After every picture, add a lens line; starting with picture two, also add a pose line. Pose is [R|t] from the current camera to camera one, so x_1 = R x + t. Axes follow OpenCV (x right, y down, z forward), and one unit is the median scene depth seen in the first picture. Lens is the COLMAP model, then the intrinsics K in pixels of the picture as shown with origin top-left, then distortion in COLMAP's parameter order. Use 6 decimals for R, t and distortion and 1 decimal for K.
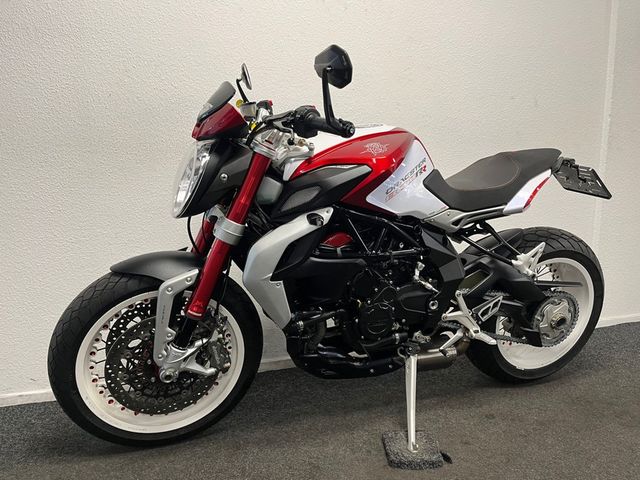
lens RADIAL K [[483.4, 0, 320.0], [0, 483.4, 240.0], [0, 0, 1]] dist [-0.005563, -0.001201]
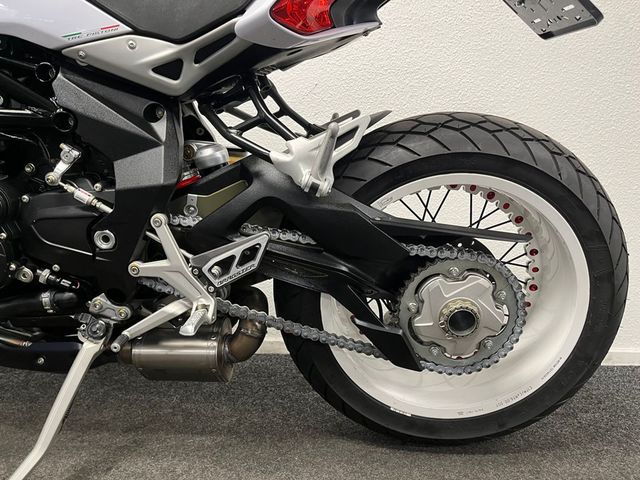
lens RADIAL K [[483.4, 0, 320.0], [0, 483.4, 240.0], [0, 0, 1]] dist [-0.005563, -0.001201]
pose [[0.936118, 0.054729, -0.347403, 0.585554], [-0.061849, 0.998041, -0.009431, 0.122701], [0.346206, 0.030315, 0.937669, 0.607637]]
